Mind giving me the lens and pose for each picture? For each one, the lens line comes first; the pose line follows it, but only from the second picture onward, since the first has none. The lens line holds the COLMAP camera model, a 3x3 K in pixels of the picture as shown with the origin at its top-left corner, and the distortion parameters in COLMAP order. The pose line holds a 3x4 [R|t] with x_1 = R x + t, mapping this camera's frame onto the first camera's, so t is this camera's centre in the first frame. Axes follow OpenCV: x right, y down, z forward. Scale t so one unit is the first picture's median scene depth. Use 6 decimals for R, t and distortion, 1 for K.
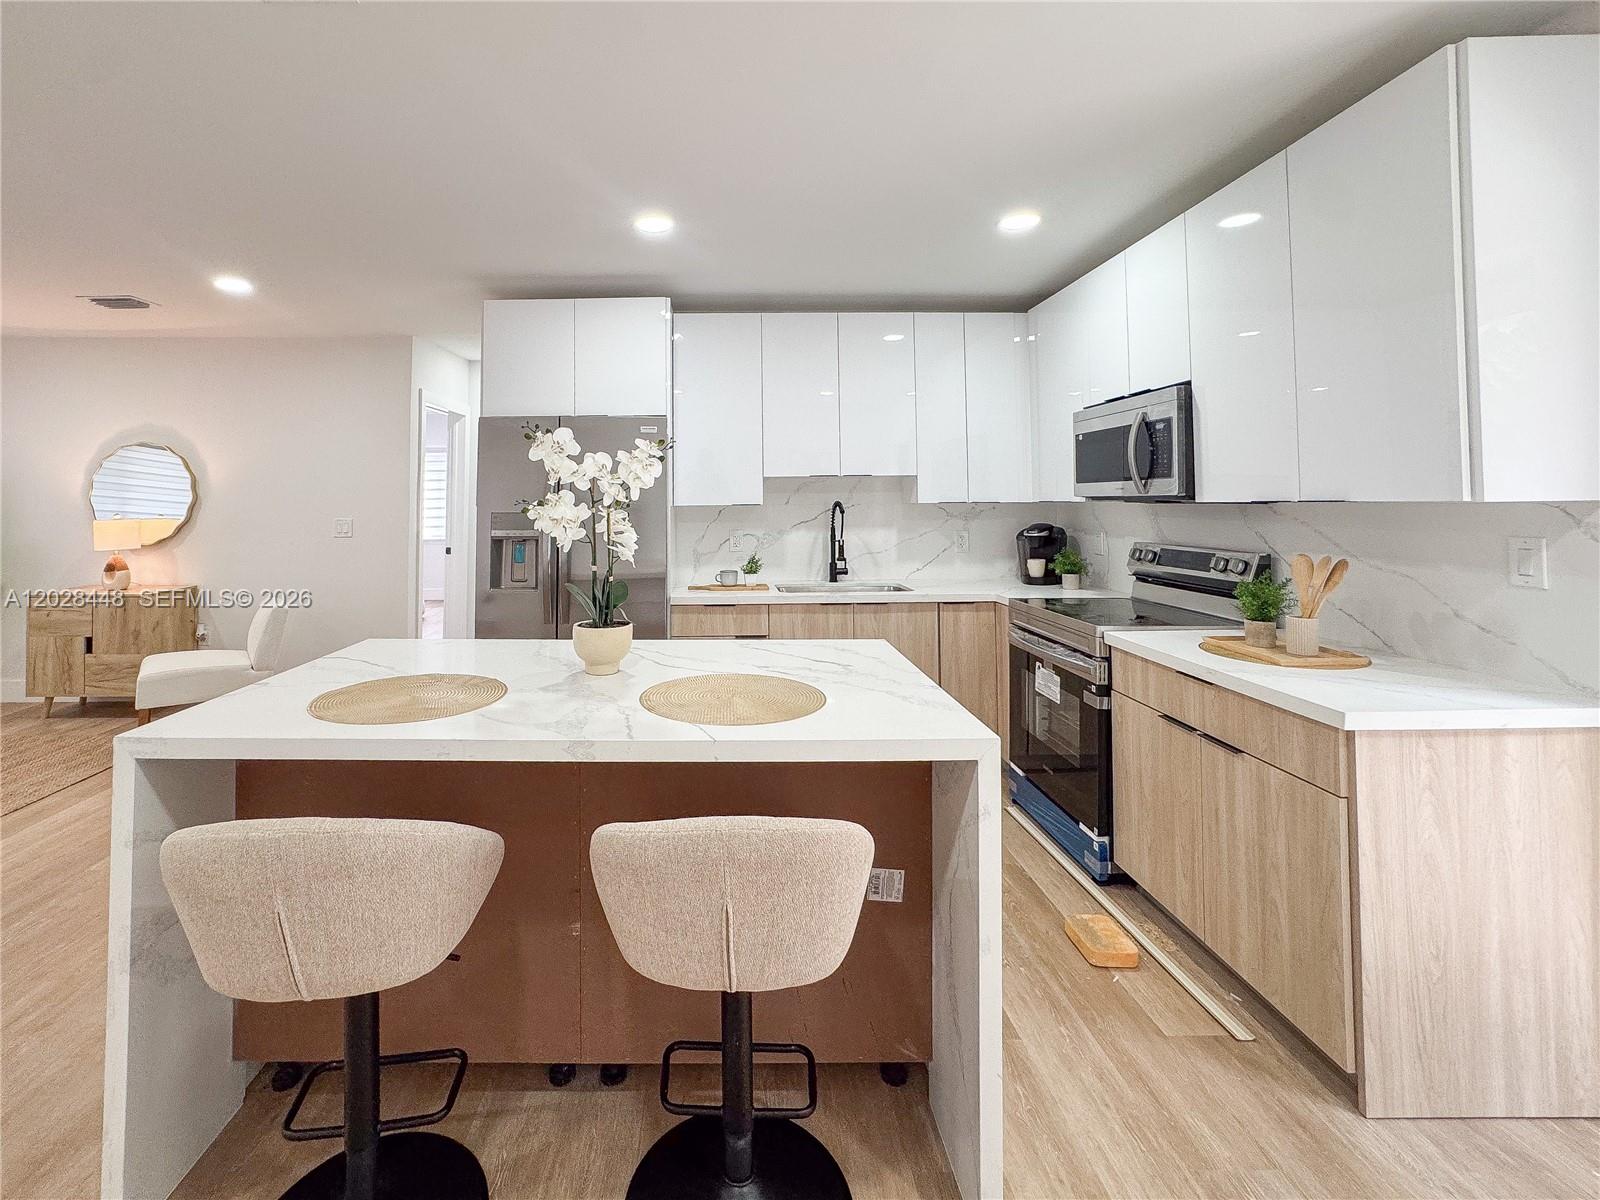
lens RADIAL K [[666.0, 0, 743.9], [0, 666.0, 486.6], [0, 0, 1]] dist [-0.027036, 0.007737]
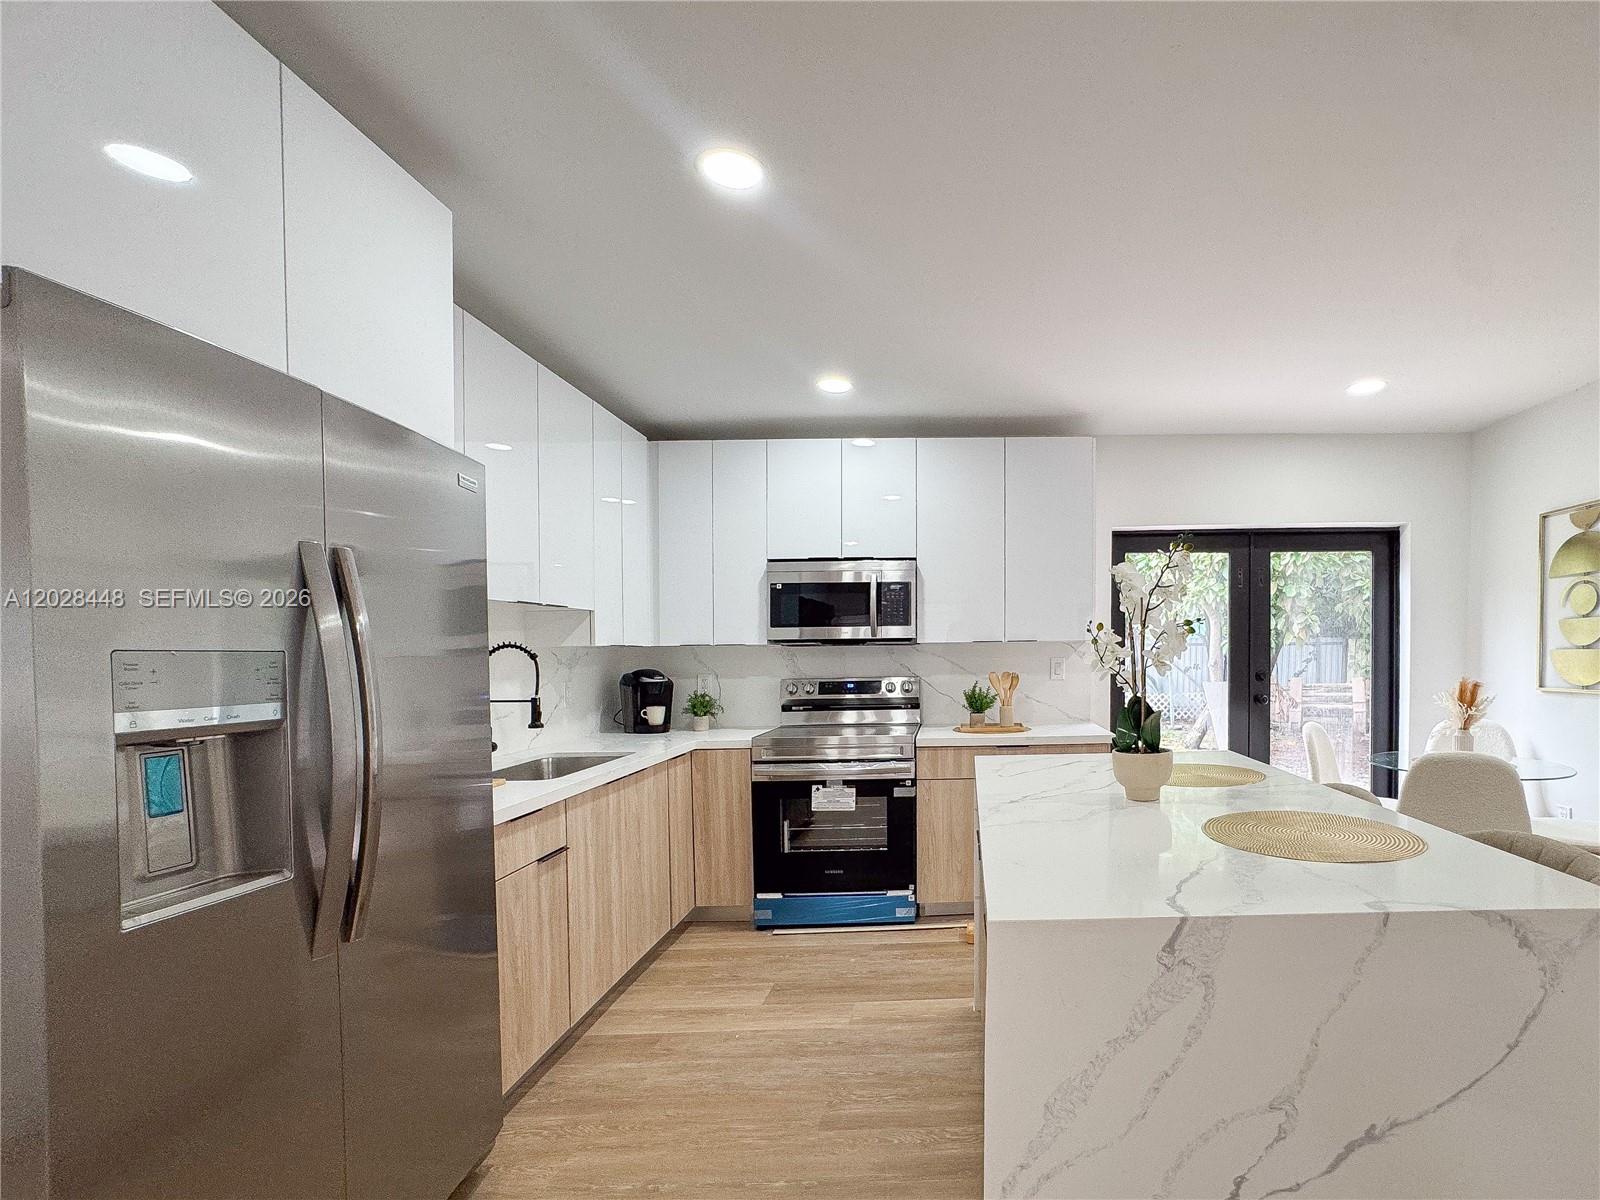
lens RADIAL K [[705.7, 0, 964.7], [0, 705.7, 678.0], [0, 0, 1]] dist [-0.016346, 0.004045]
pose [[0.049761, -0.032954, 0.998217, -0.665478], [-0.010824, 0.999379, 0.033532, 0.036760], [-0.998703, -0.012473, 0.049373, 0.626809]]
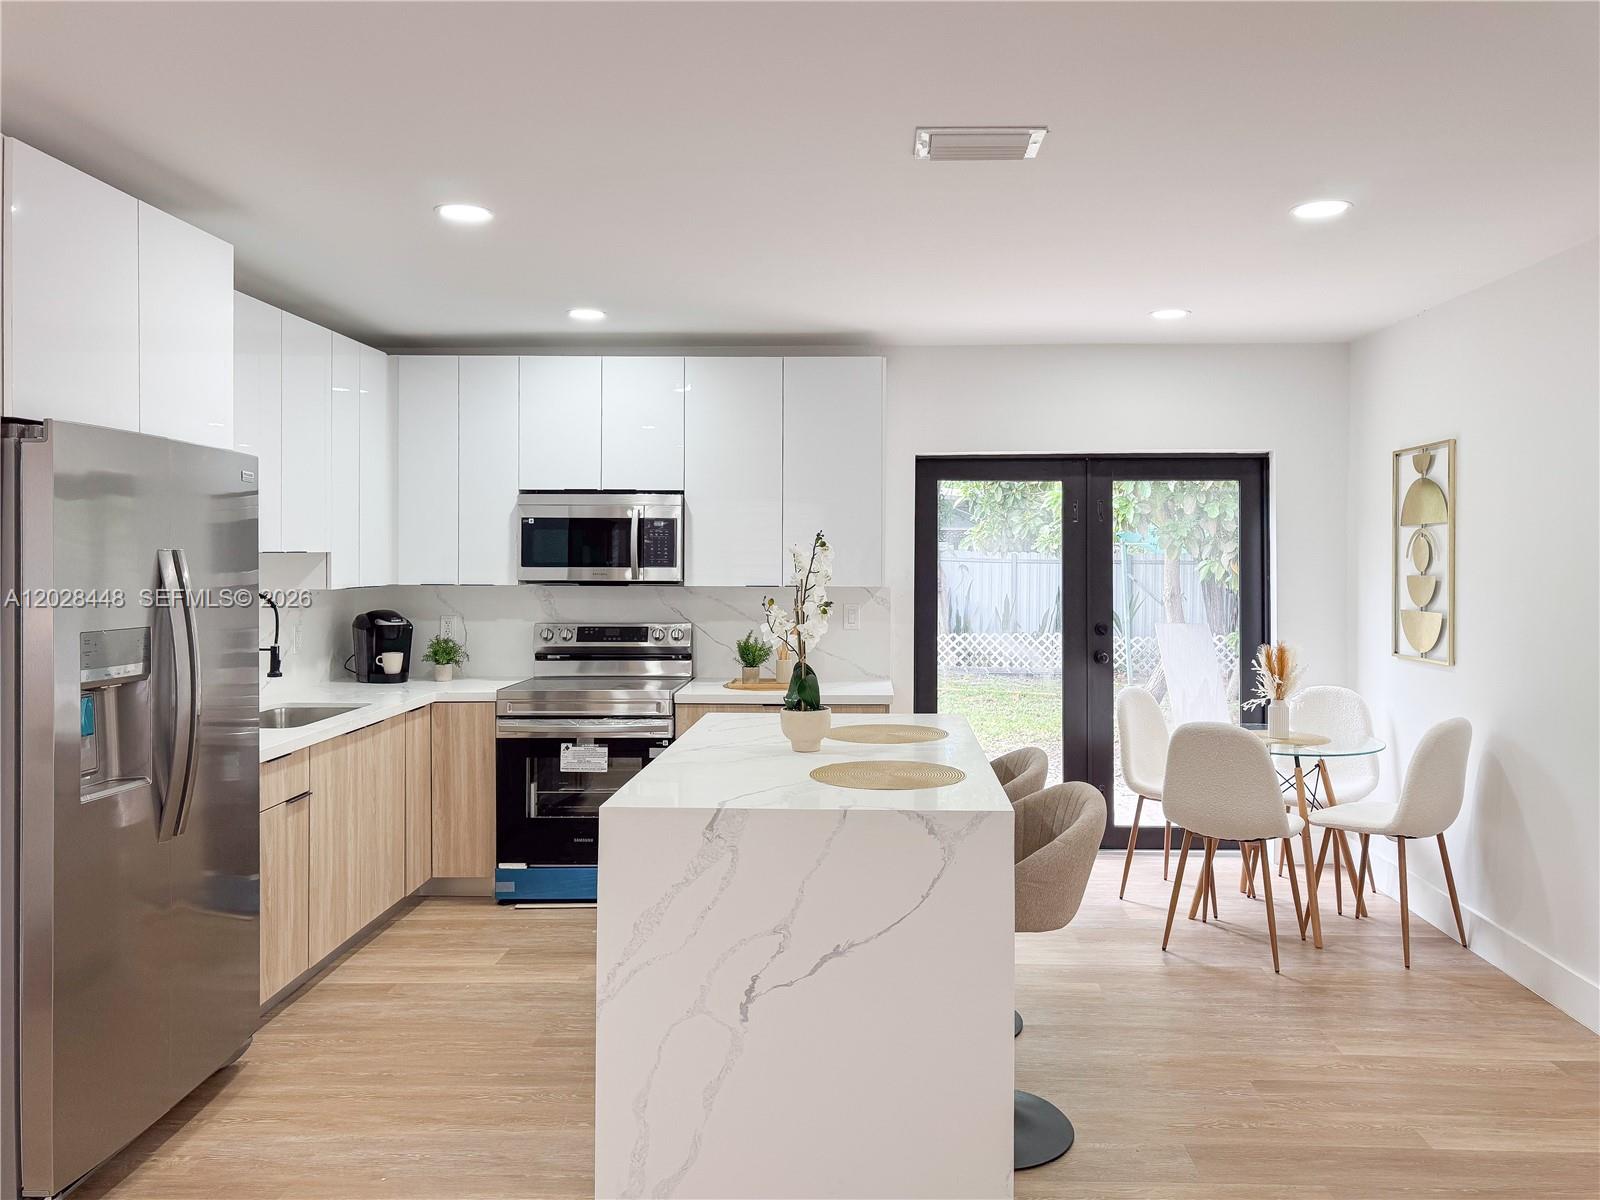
lens RADIAL K [[1105.8, 0, 795.7], [0, 1105.8, 595.2], [0, 0, 1]] dist [0.016695, -0.007676]
pose [[0.109598, -0.027462, 0.993597, -1.102380], [-0.023868, 0.999257, 0.030251, -0.022451], [-0.993689, -0.027030, 0.108861, 0.421011]]
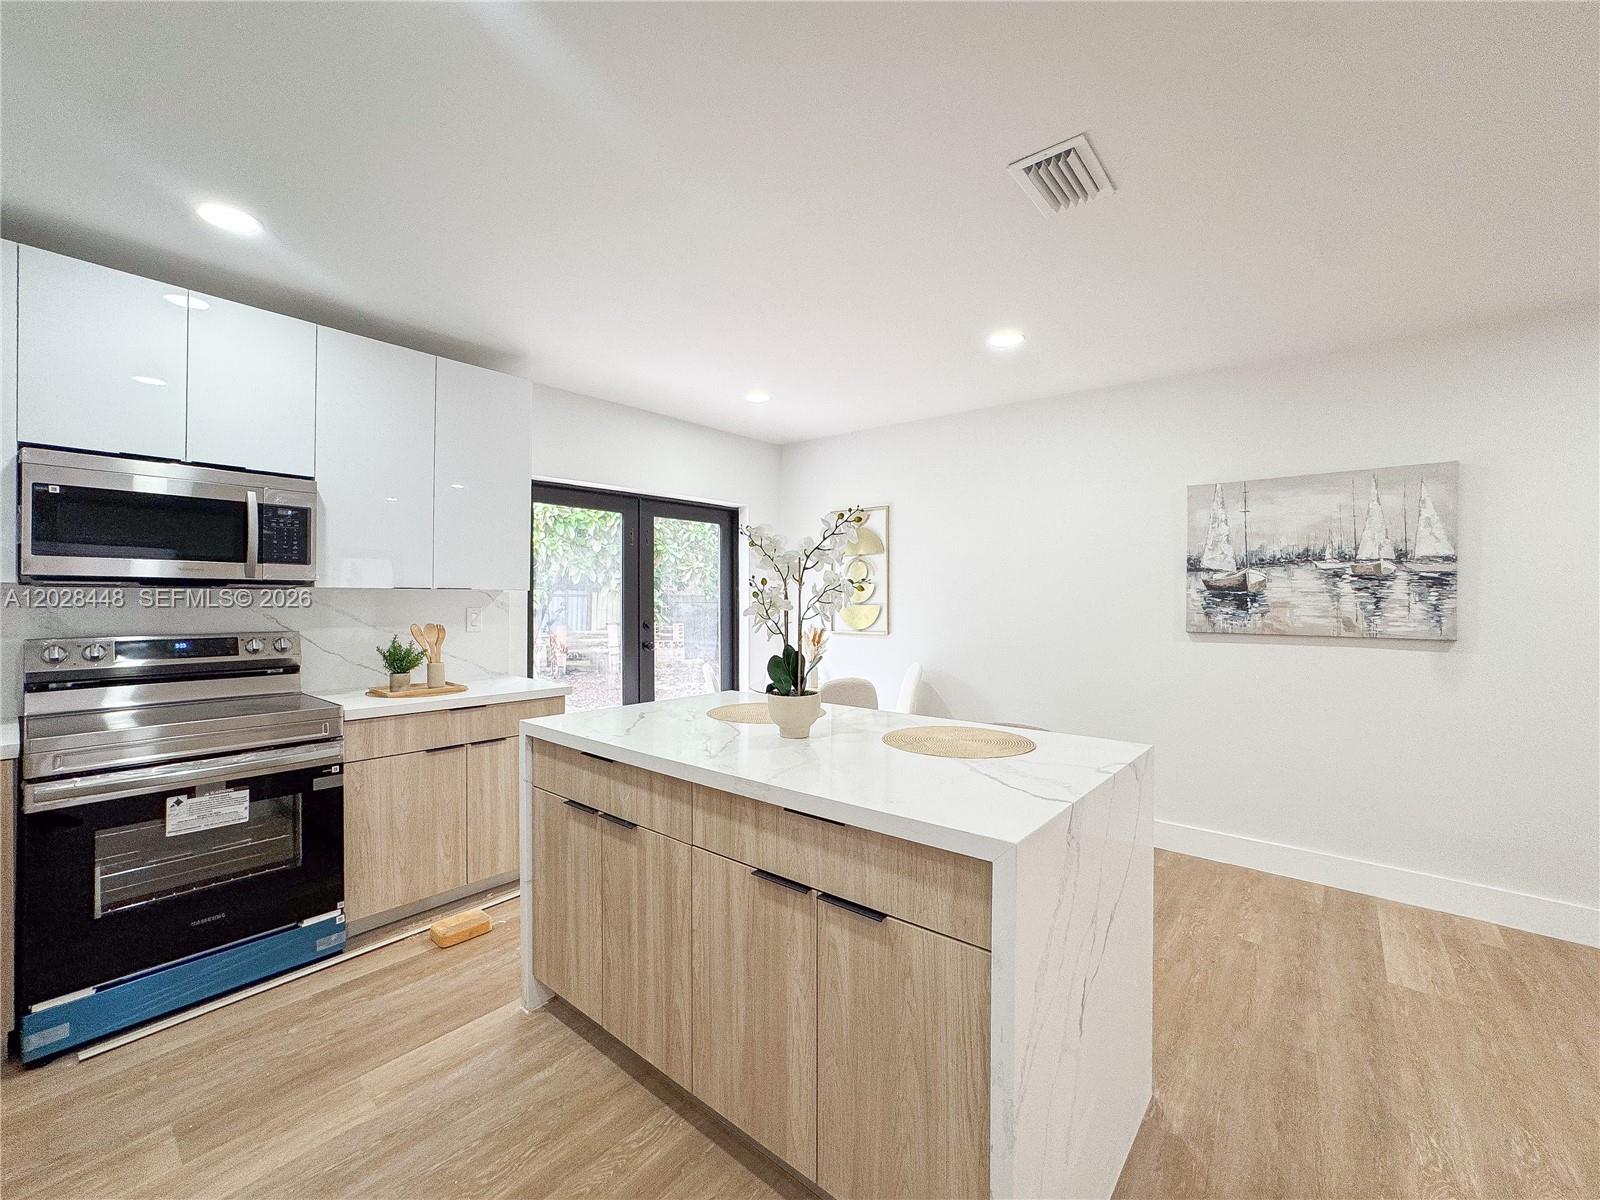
lens RADIAL K [[666.0, 0, 772.0], [0, 666.0, 607.5], [0, 0, 1]] dist [-0.027036, 0.007737]
pose [[-0.704091, -0.007228, 0.710073, -0.505652], [-0.017512, 0.999821, -0.007187, 0.040328], [-0.709894, -0.017495, -0.704091, 0.947813]]
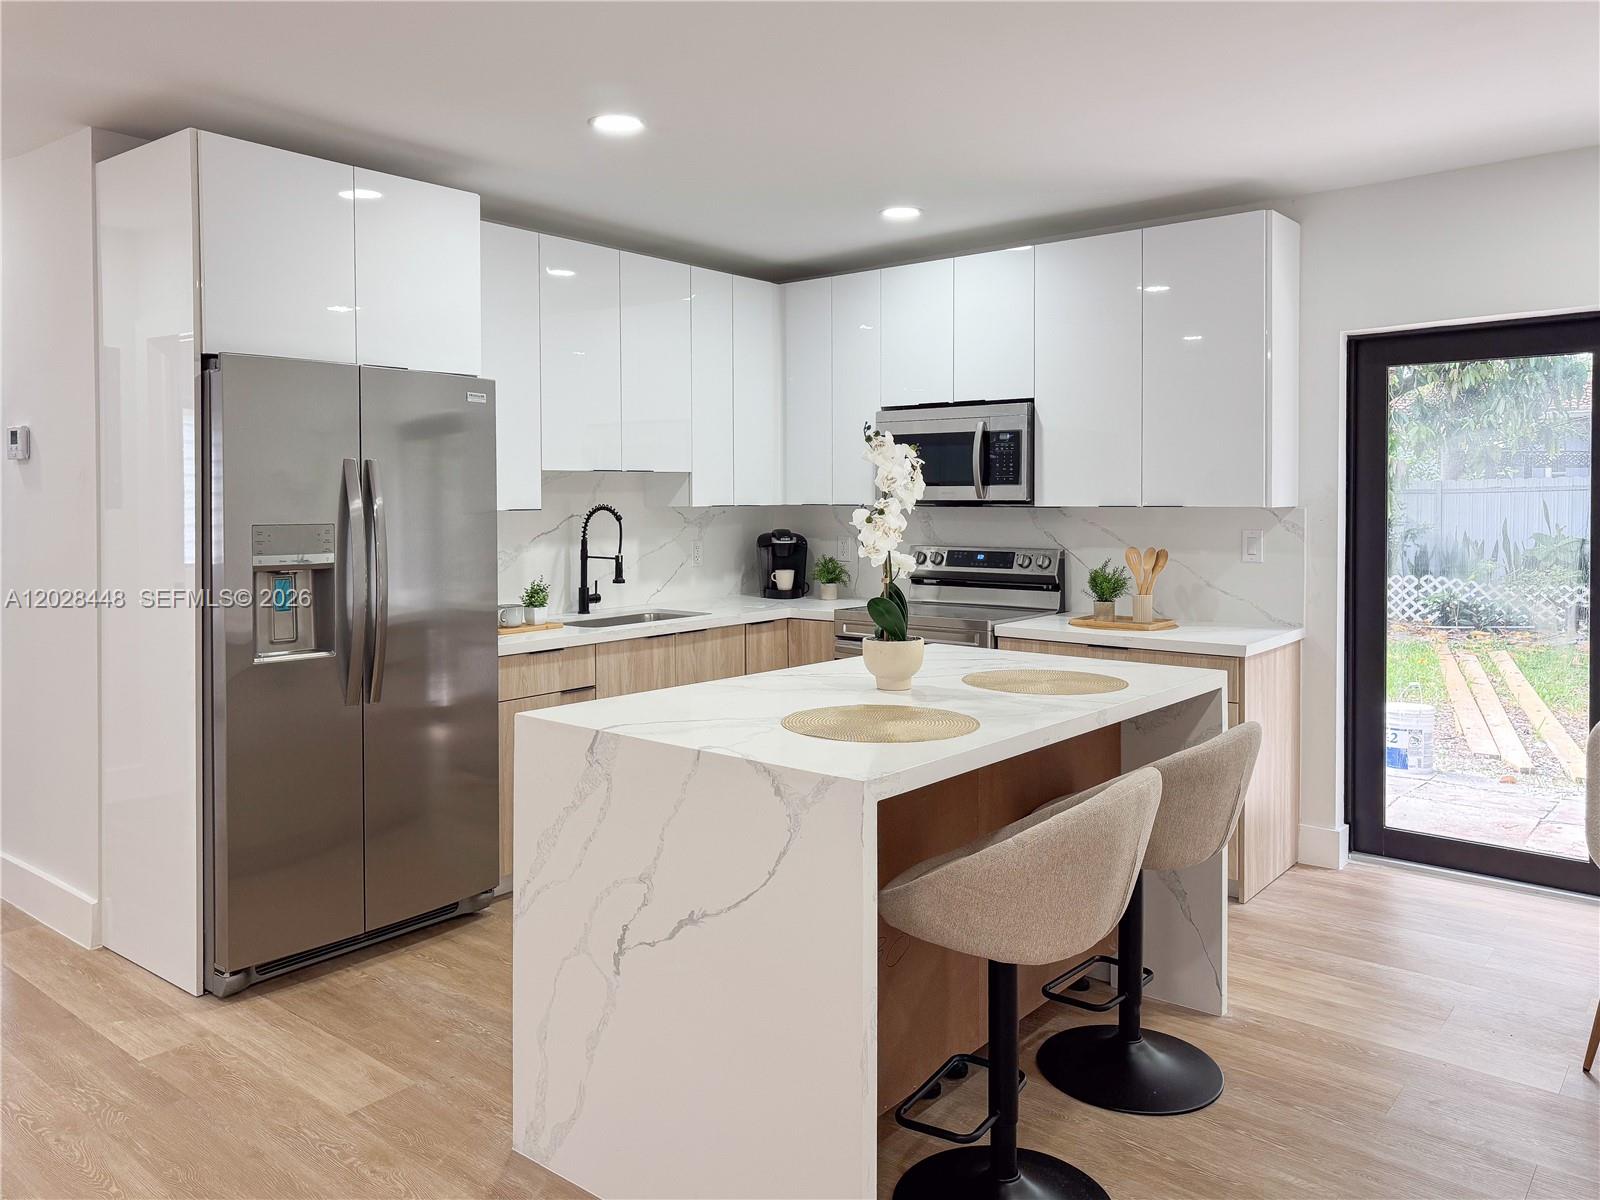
lens RADIAL K [[1105.8, 0, 774.1], [0, 1105.8, 537.6], [0, 0, 1]] dist [0.016695, -0.007676]
pose [[0.678165, -0.022882, 0.734554, -0.787390], [-0.019276, 0.998617, 0.048904, -0.005681], [-0.734657, -0.047325, 0.676786, 0.026089]]
